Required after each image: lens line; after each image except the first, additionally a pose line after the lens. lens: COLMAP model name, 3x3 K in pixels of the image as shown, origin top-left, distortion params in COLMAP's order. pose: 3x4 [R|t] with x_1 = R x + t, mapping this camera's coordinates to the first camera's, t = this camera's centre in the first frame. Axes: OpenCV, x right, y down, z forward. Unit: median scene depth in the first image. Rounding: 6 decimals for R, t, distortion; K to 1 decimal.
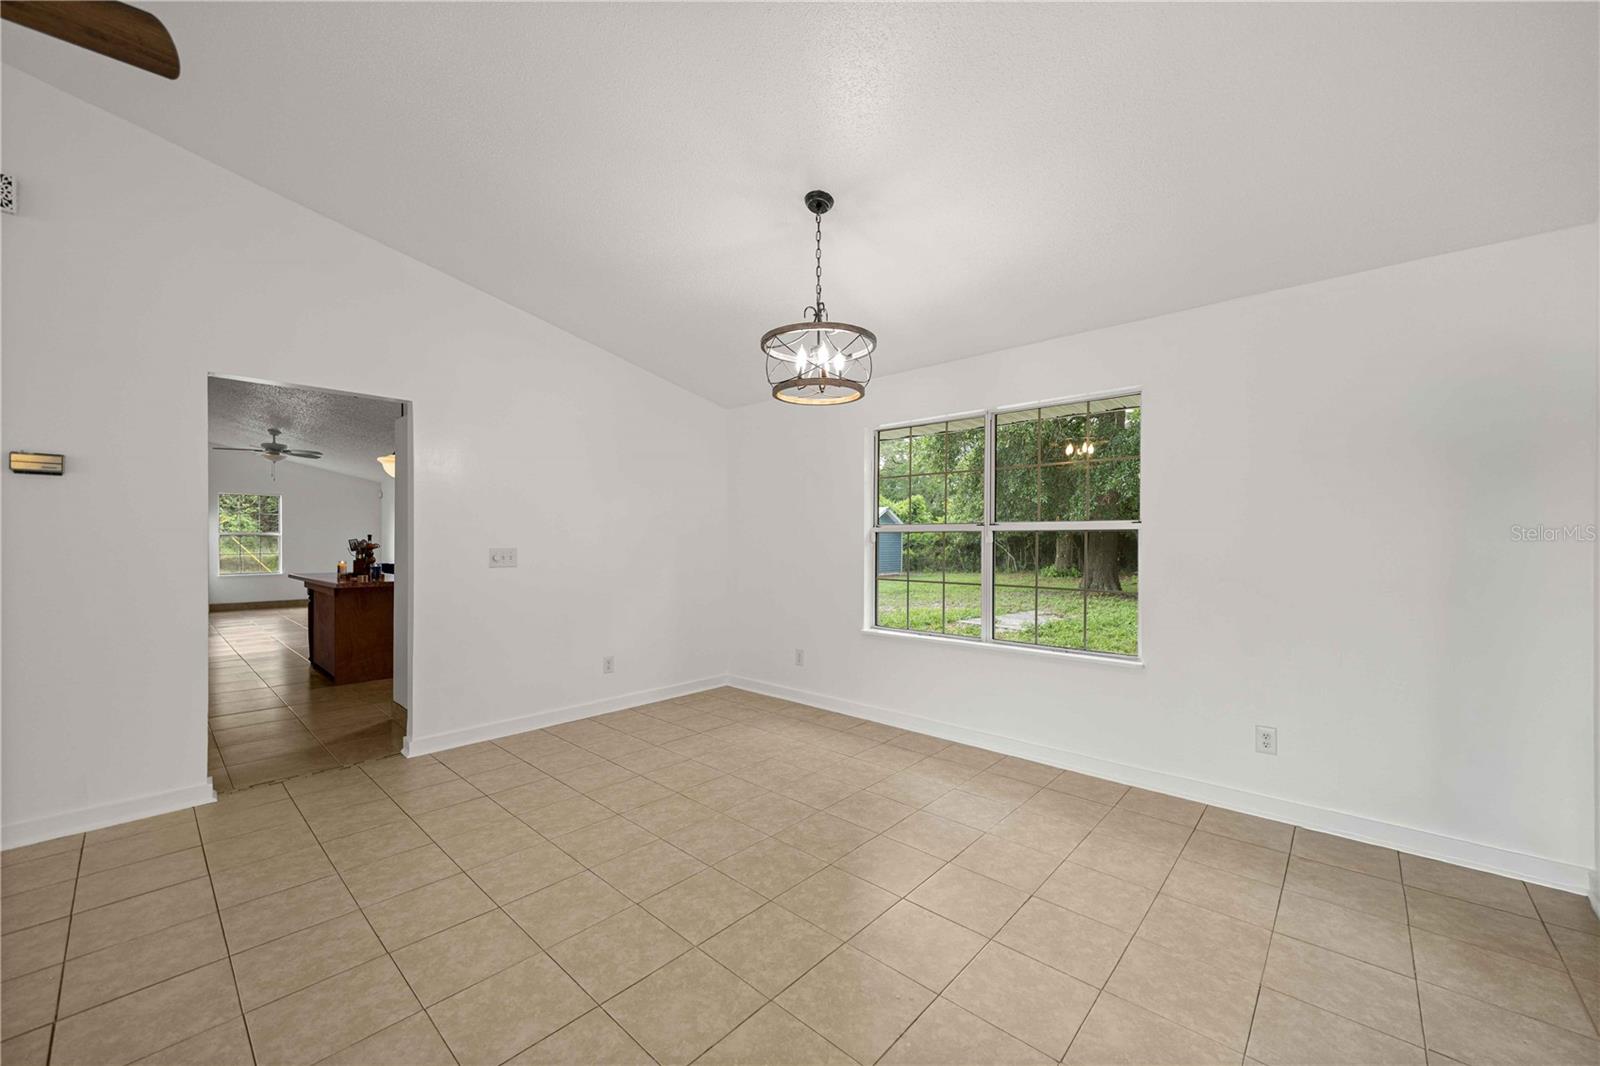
lens RADIAL K [[605.5, 0, 793.1], [0, 605.5, 542.7], [0, 0, 1]] dist [-0.000324, -0.000058]
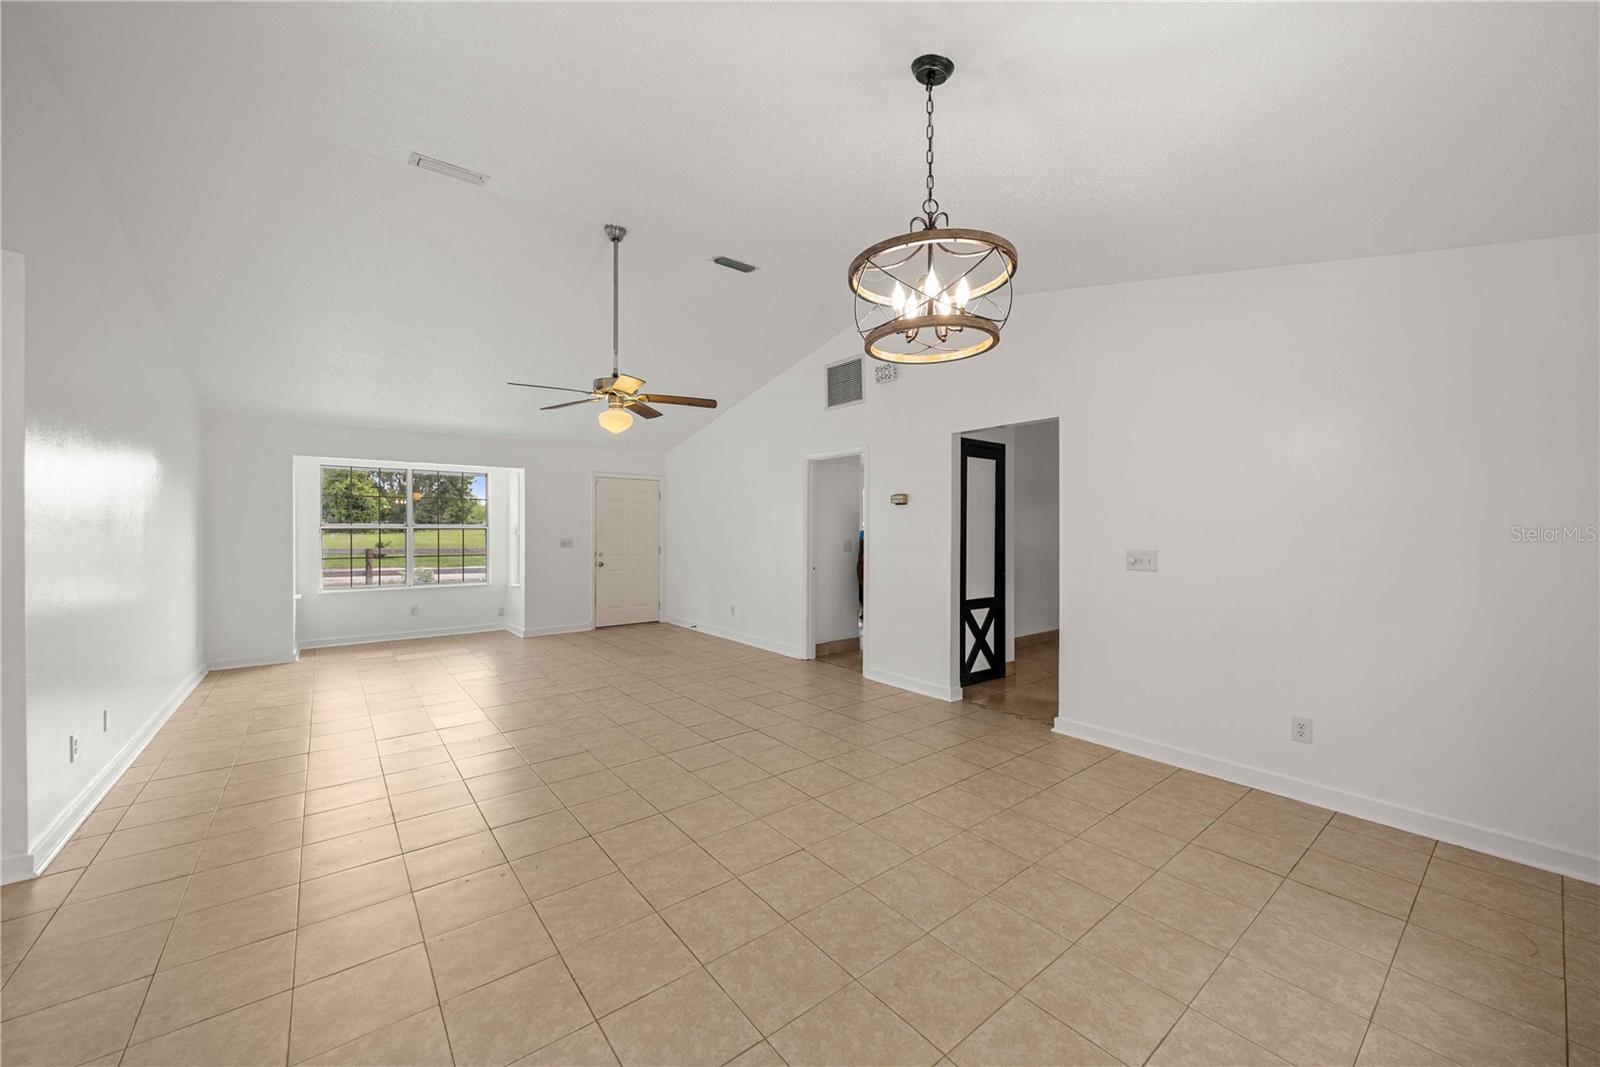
lens RADIAL K [[605.5, 0, 807.8], [0, 605.5, 528.6], [0, 0, 1]] dist [-0.000324, -0.000058]
pose [[-0.149636, 0.000373, -0.988741, 0.634503], [-0.004659, 0.999989, 0.001082, -0.026766], [0.988730, 0.004768, -0.149632, 0.813030]]
